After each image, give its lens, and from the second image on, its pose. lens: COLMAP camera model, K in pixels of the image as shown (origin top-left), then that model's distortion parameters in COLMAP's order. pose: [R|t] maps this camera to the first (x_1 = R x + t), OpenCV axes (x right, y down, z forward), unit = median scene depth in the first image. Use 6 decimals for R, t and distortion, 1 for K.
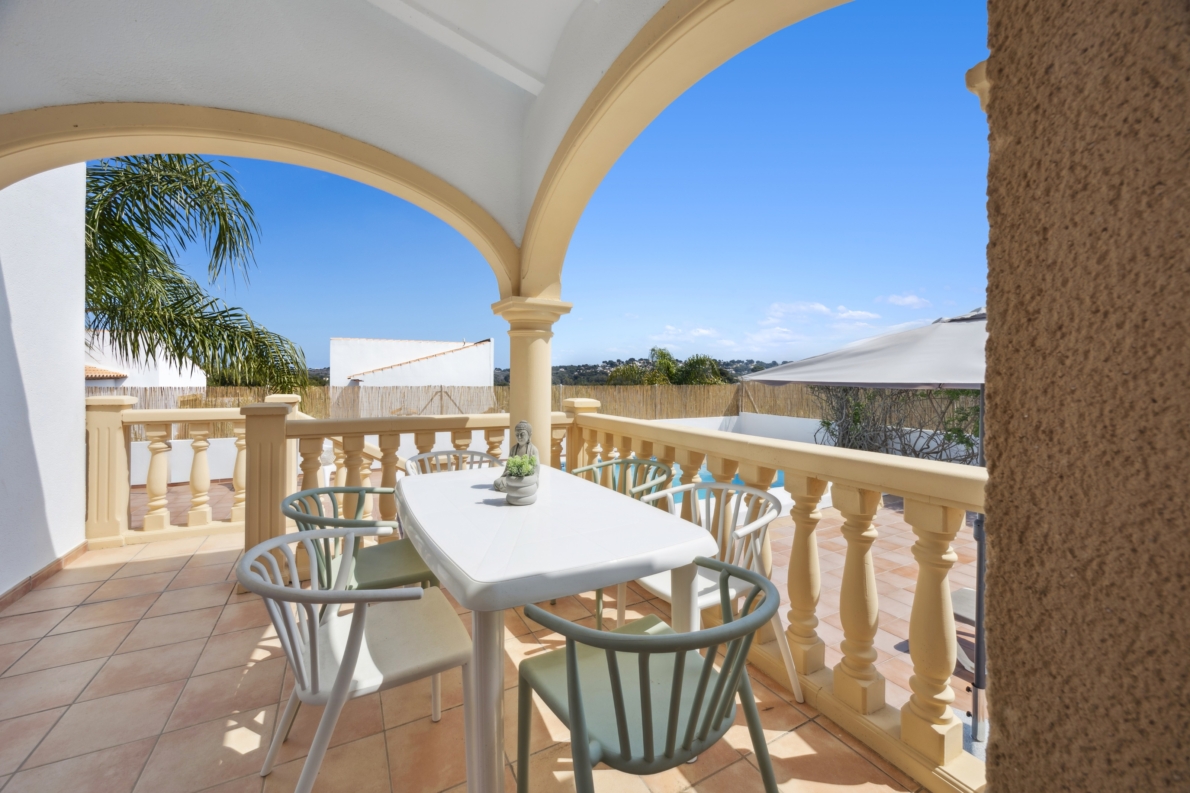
lens RADIAL K [[468.8, 0, 591.1], [0, 468.8, 380.8], [0, 0, 1]] dist [-0.002790, 0.001359]
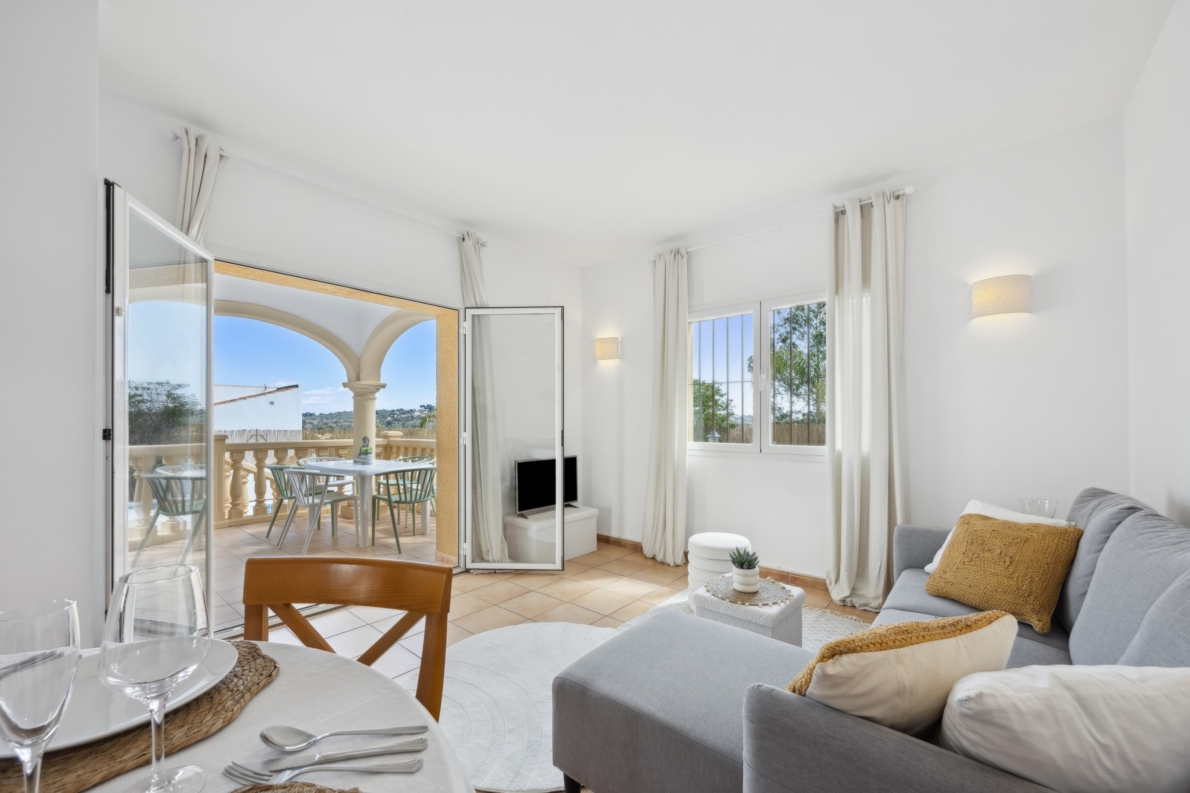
lens RADIAL K [[468.8, 0, 586.5], [0, 468.8, 420.2], [0, 0, 1]] dist [-0.002790, 0.001359]
pose [[0.933708, -0.002563, 0.358027, 0.038627], [0.006799, 0.999921, -0.010573, 0.019572], [-0.357972, 0.012306, 0.933651, -1.162577]]
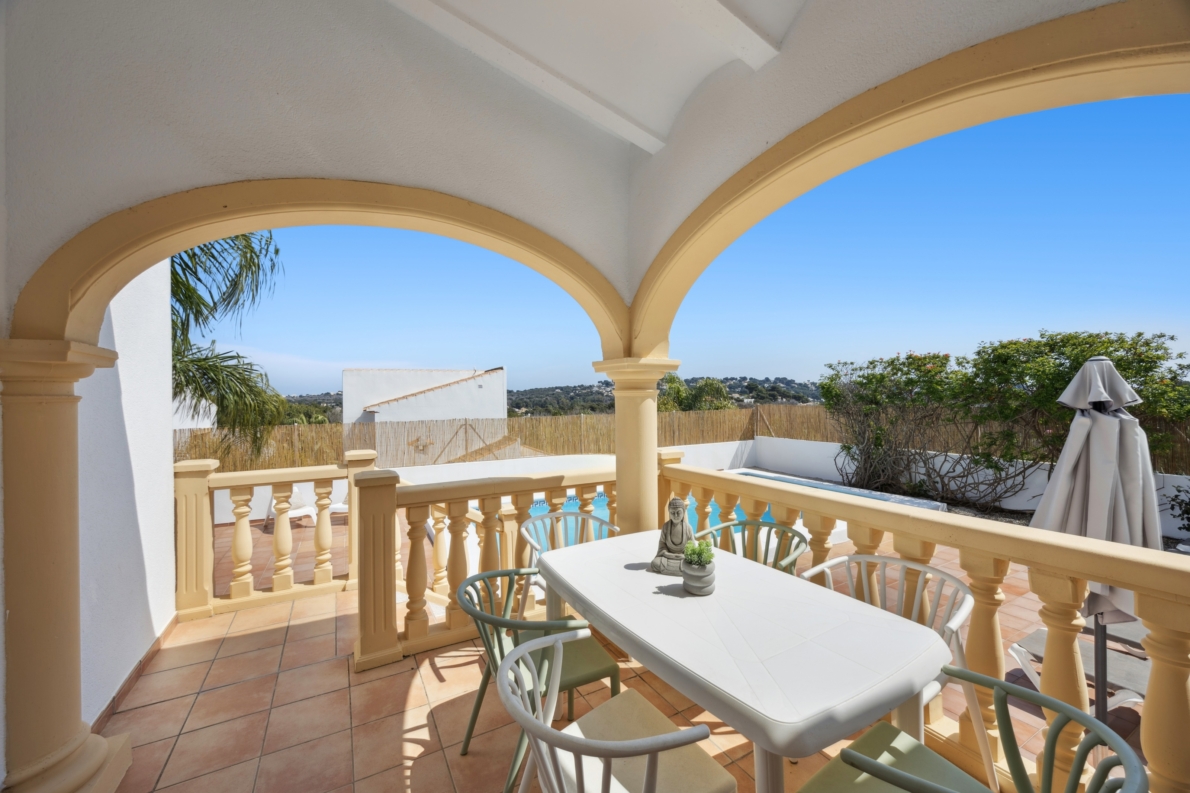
lens RADIAL K [[468.8, 0, 594.5], [0, 468.8, 398.4], [0, 0, 1]] dist [-0.002790, 0.001359]
pose [[0.999782, -0.018120, 0.010366, -0.215846], [0.018201, 0.999804, -0.007778, -0.077394], [-0.010223, 0.007965, 0.999916, 0.020752]]
